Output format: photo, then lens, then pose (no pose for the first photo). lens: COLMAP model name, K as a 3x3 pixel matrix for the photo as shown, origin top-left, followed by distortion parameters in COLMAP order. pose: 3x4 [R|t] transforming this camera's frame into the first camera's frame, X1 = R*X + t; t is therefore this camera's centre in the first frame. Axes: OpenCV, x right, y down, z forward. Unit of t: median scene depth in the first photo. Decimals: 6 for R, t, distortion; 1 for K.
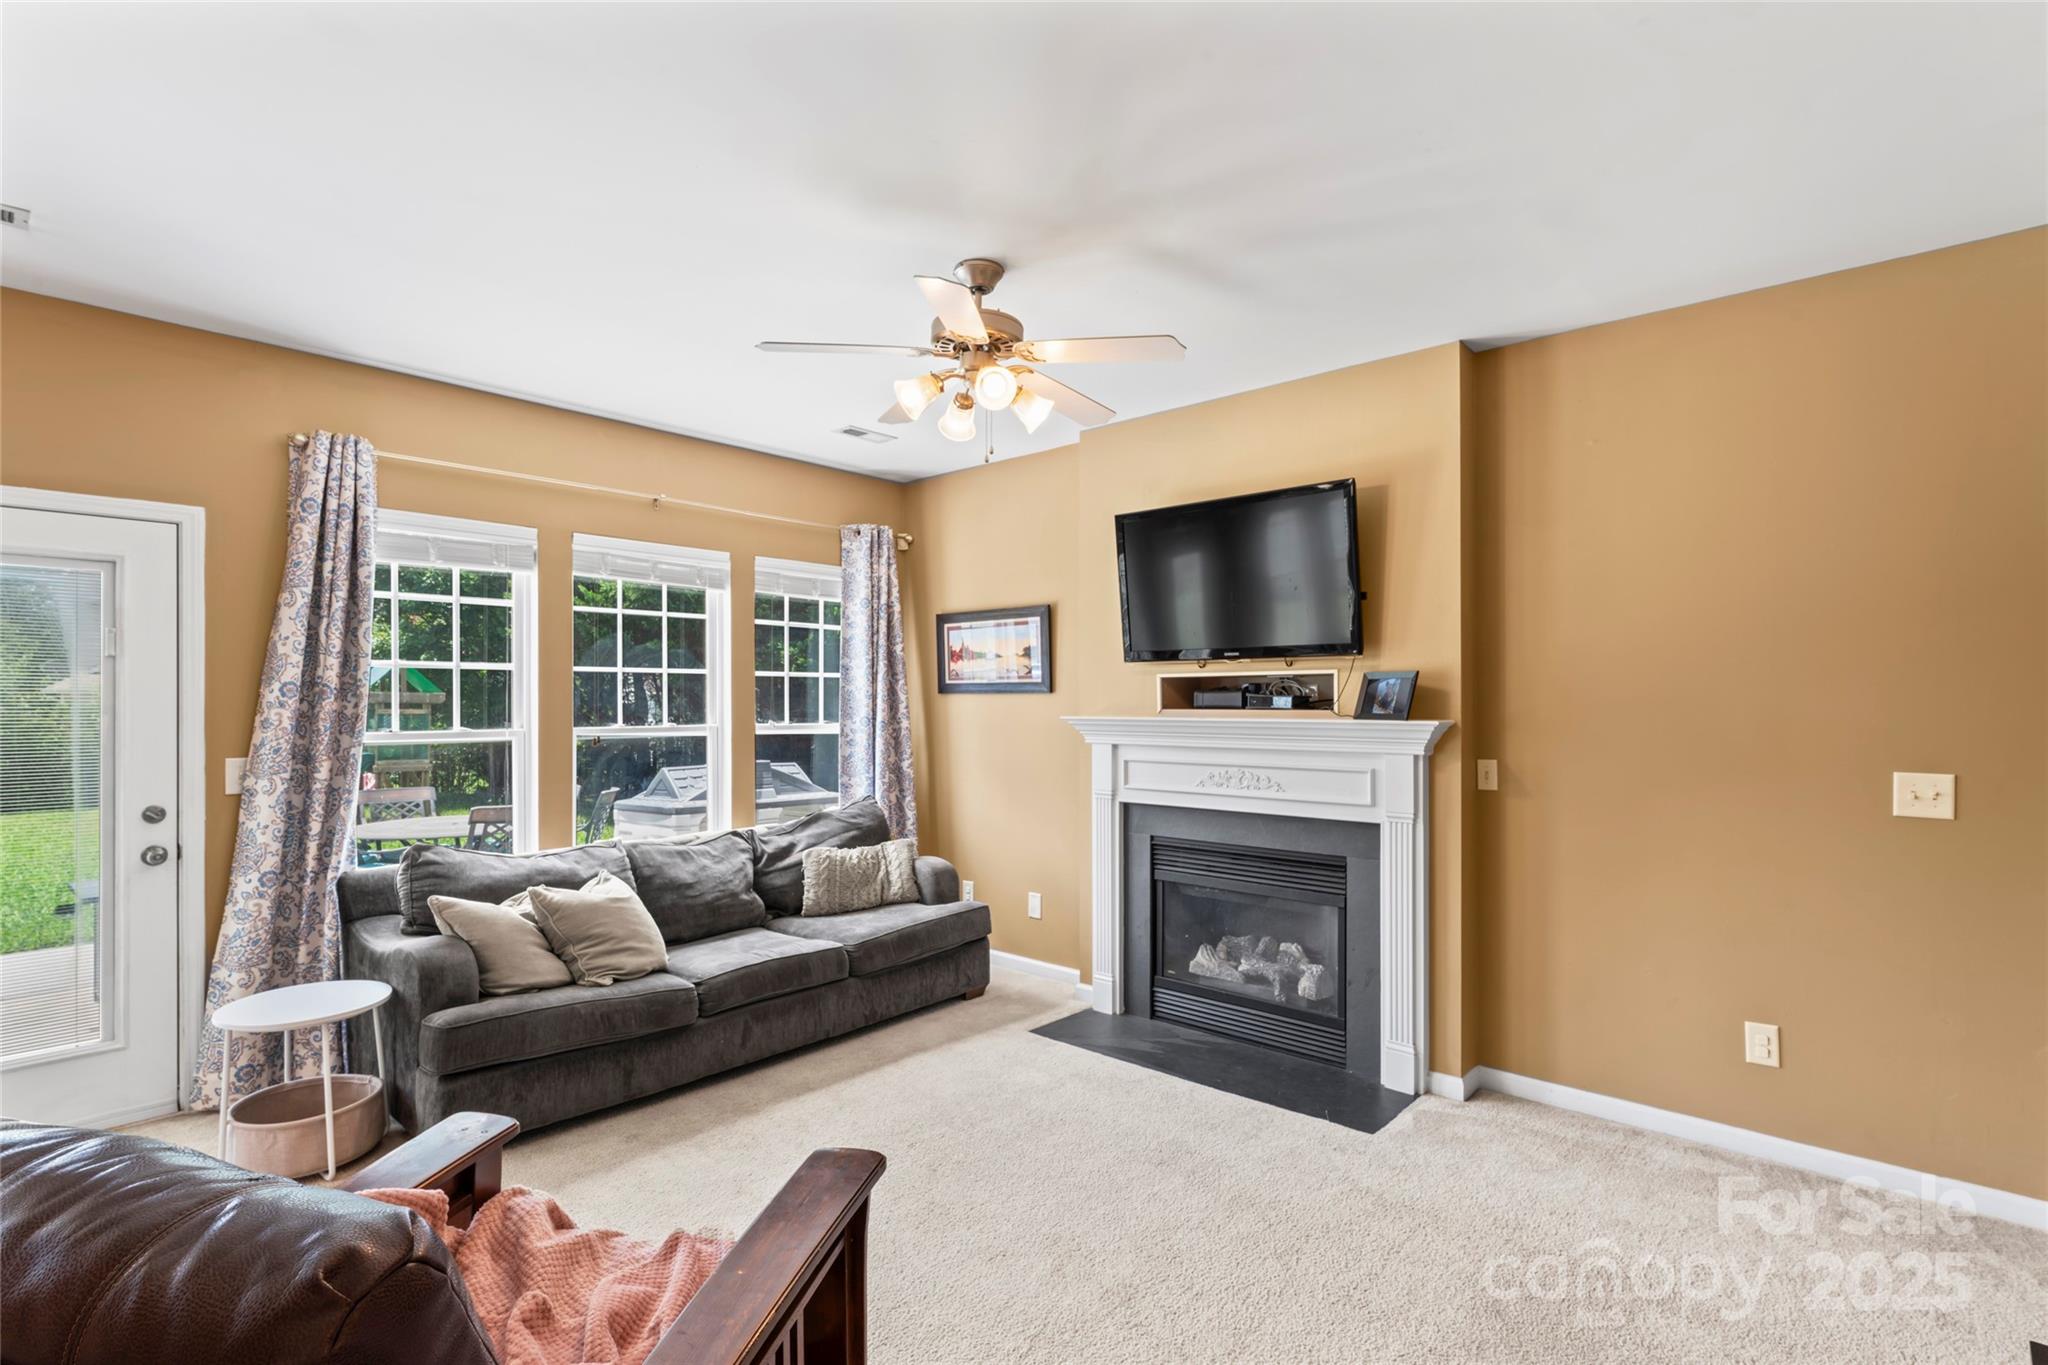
lens RADIAL K [[968.7, 0, 1021.0], [0, 968.7, 701.1], [0, 0, 1]] dist [-0.002197, 0.000434]
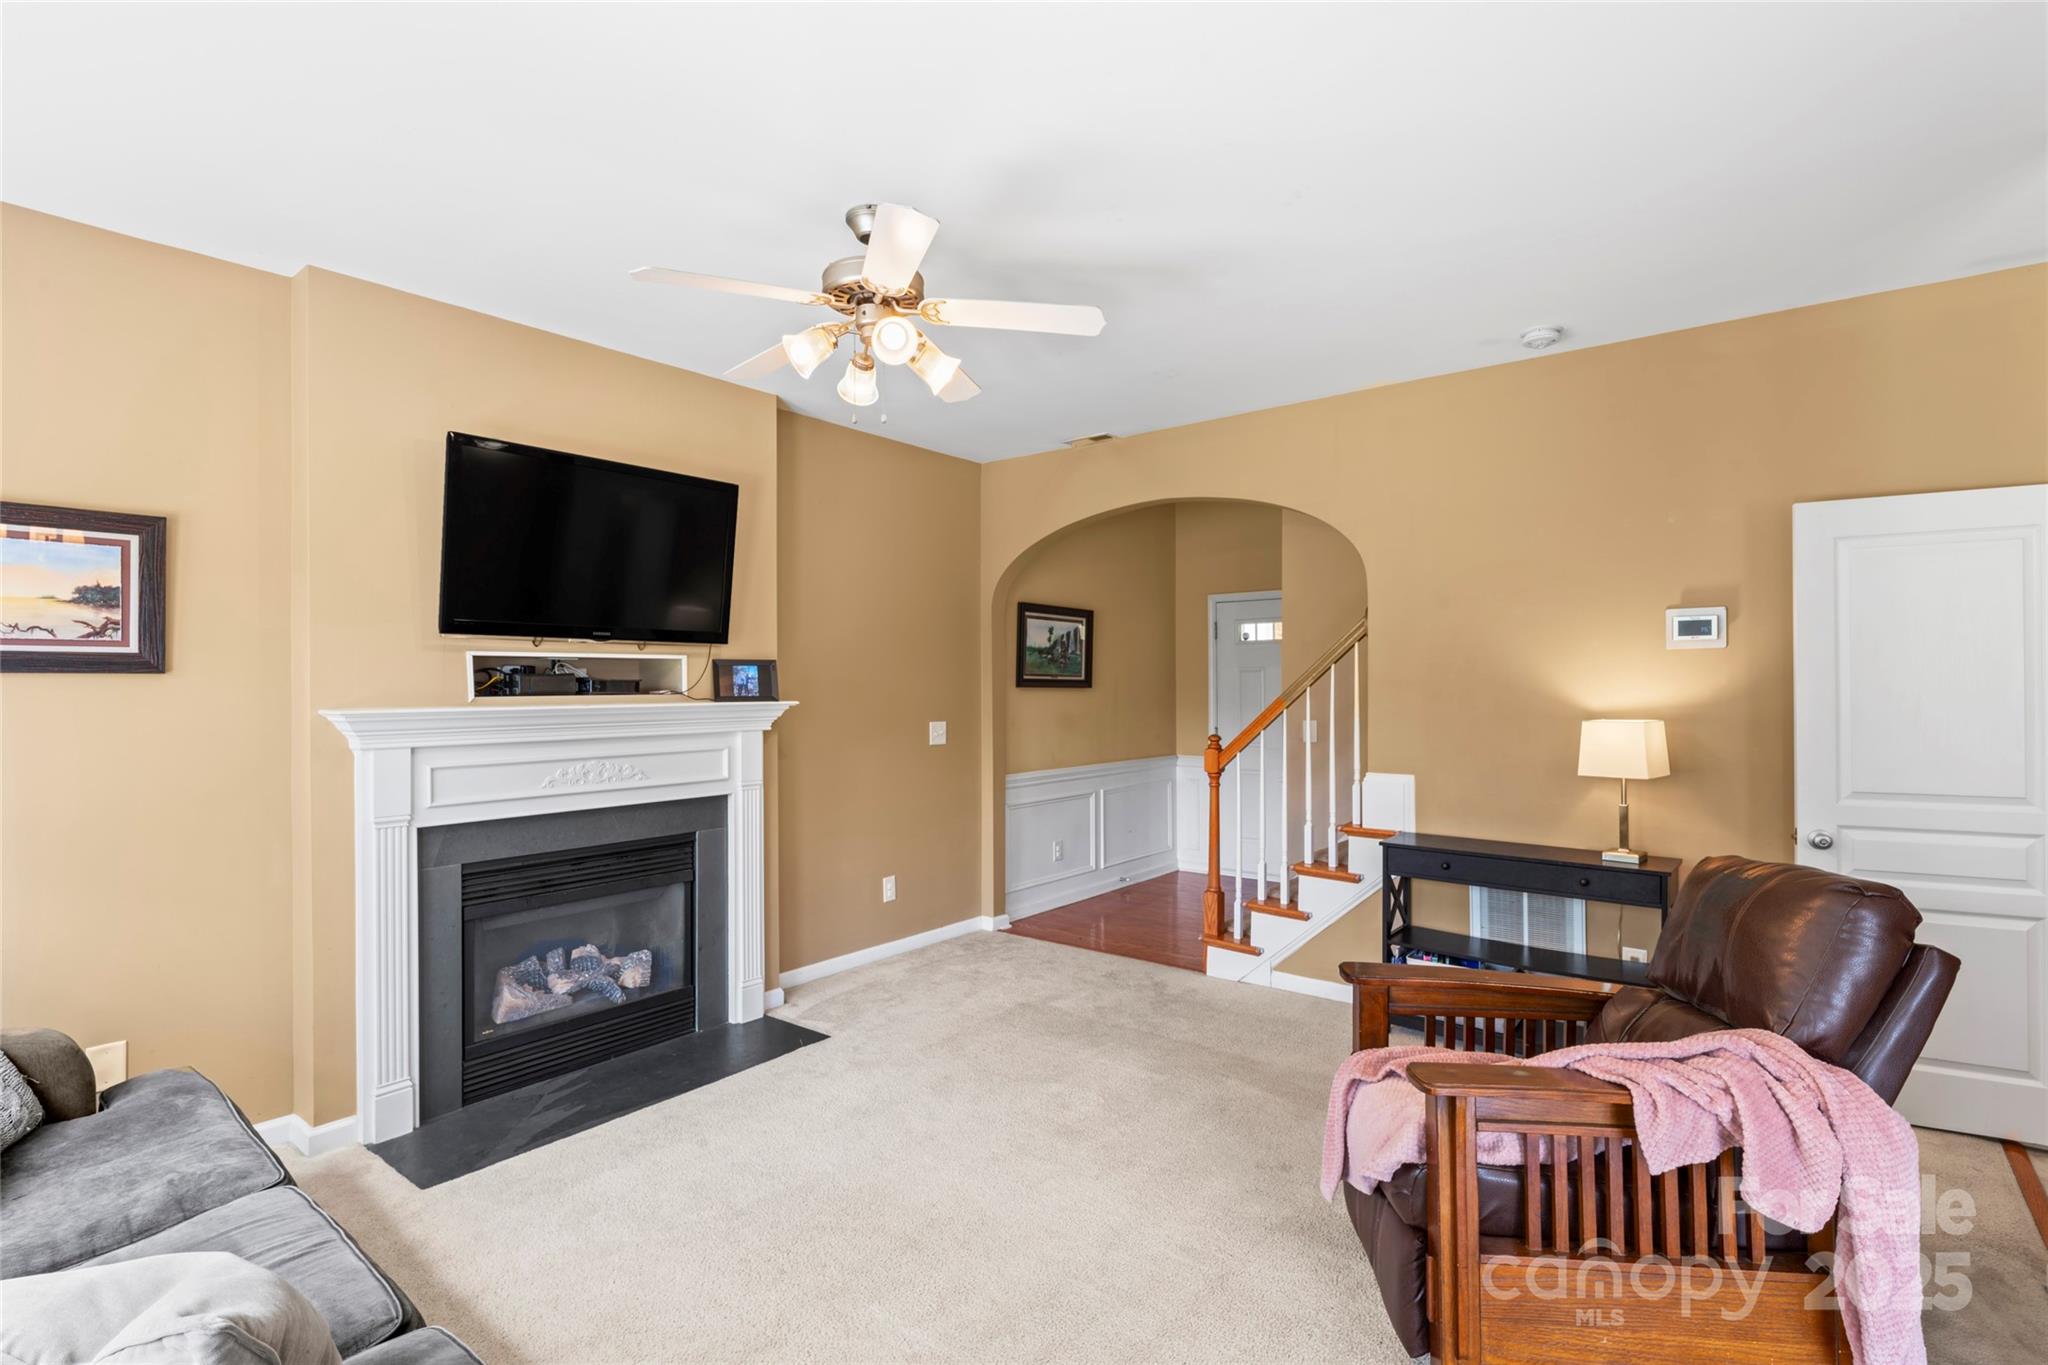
lens RADIAL K [[968.7, 0, 1020.8], [0, 968.7, 689.9], [0, 0, 1]] dist [-0.002197, 0.000434]
pose [[-0.065723, -0.003840, 0.997831, -0.743519], [0.006078, 0.999973, 0.004249, 0.002434], [-0.997819, 0.006344, -0.065698, 0.705339]]
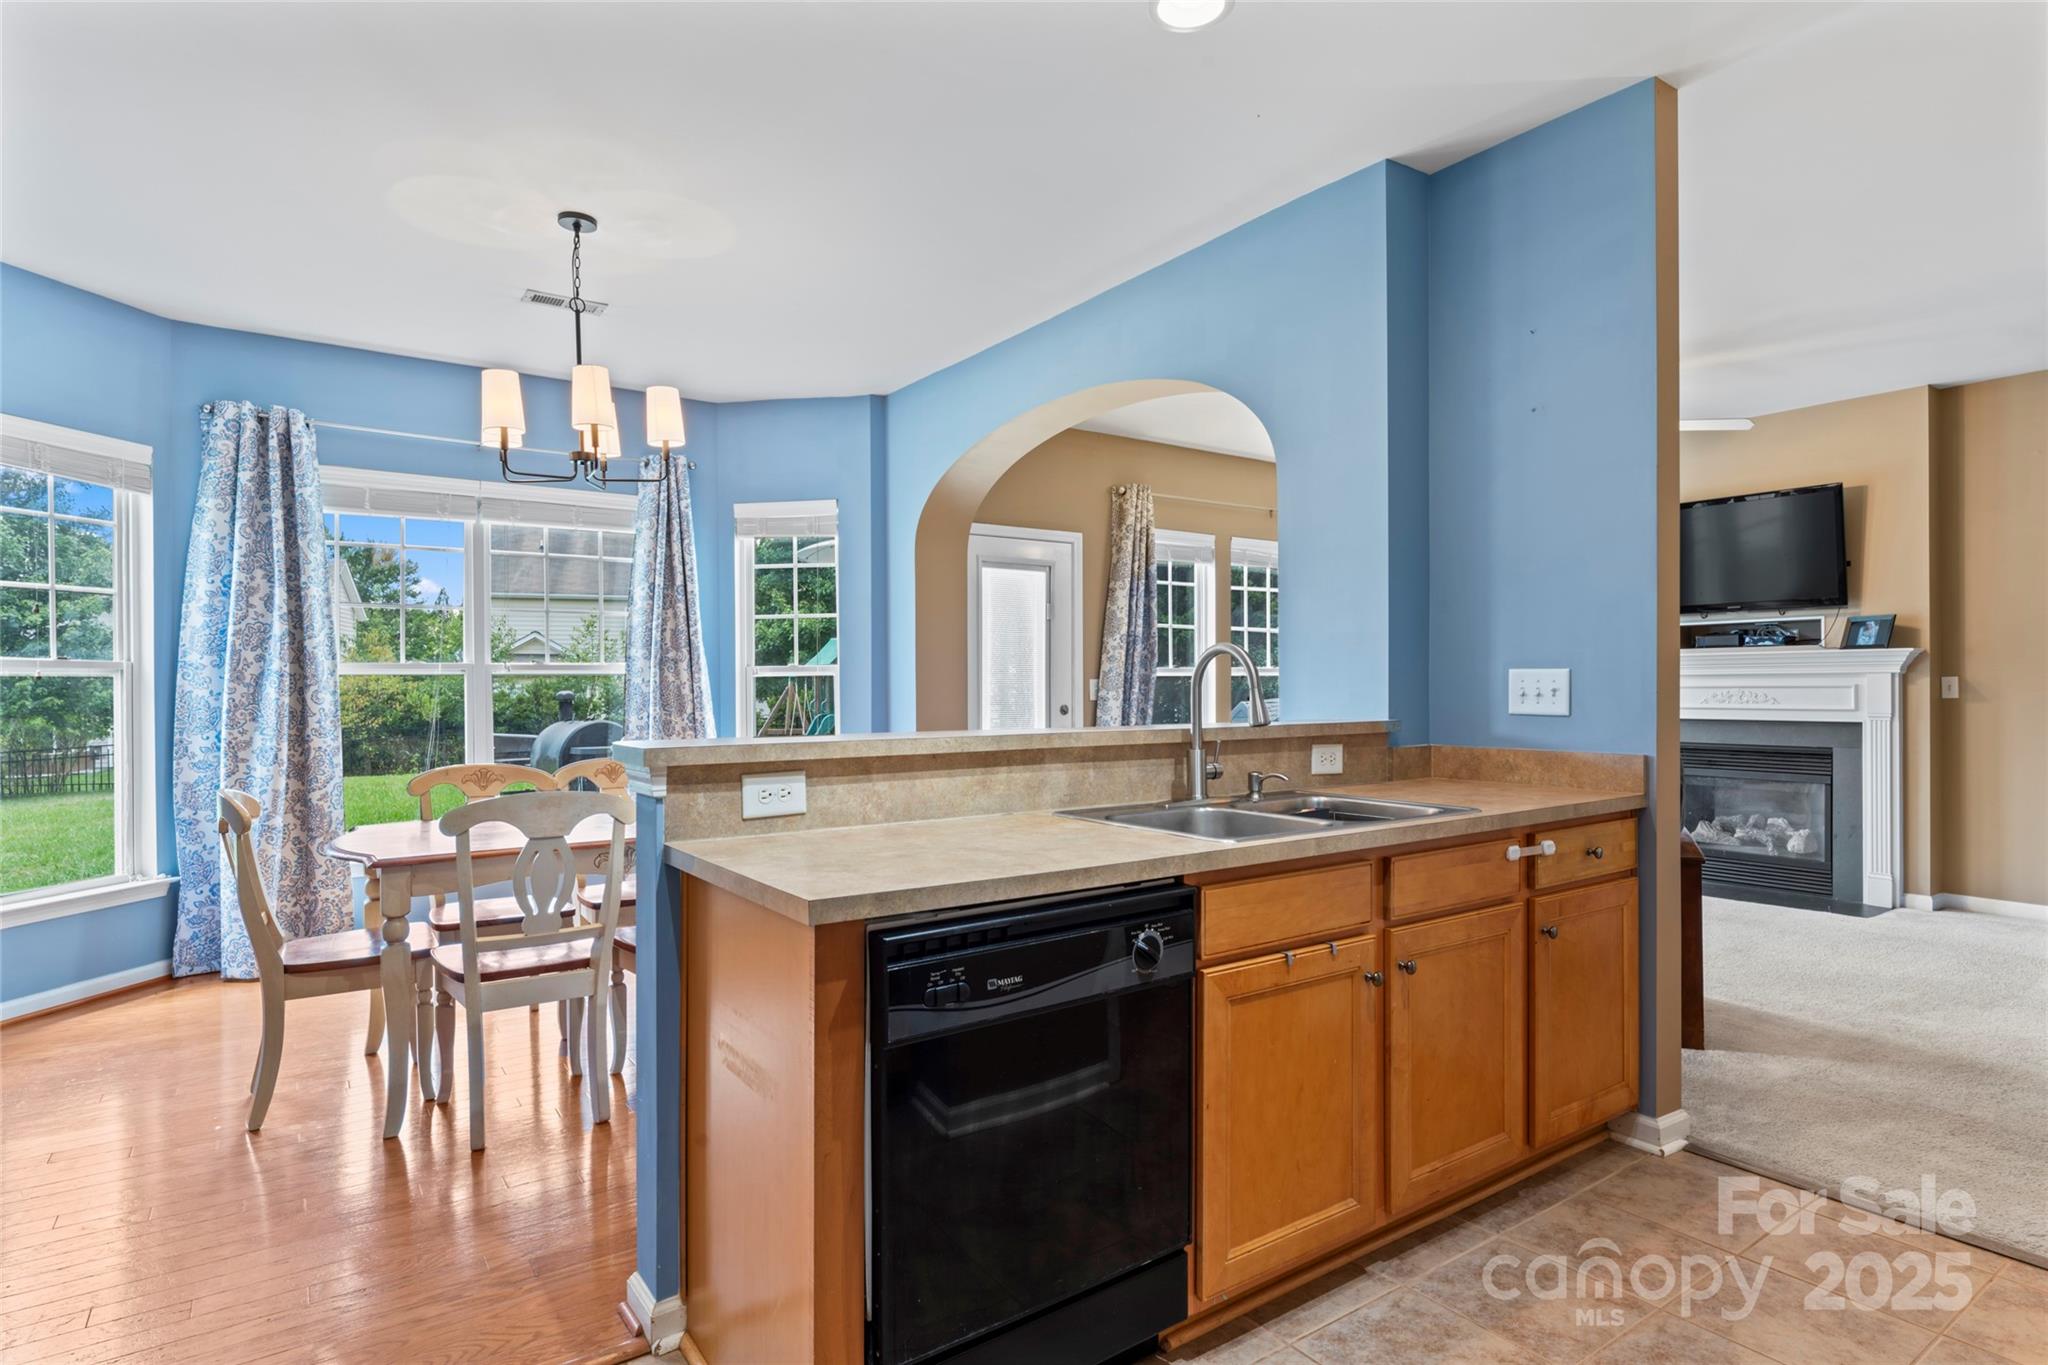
lens RADIAL K [[1080.1, 0, 1019.5], [0, 1080.1, 691.7], [0, 0, 1]] dist [-0.000338, 0.000142]
pose [[0.973903, -0.003537, -0.226936, -0.459613], [0.004743, 0.999977, 0.004769, 0.064508], [0.226914, -0.005721, 0.973898, -0.802120]]
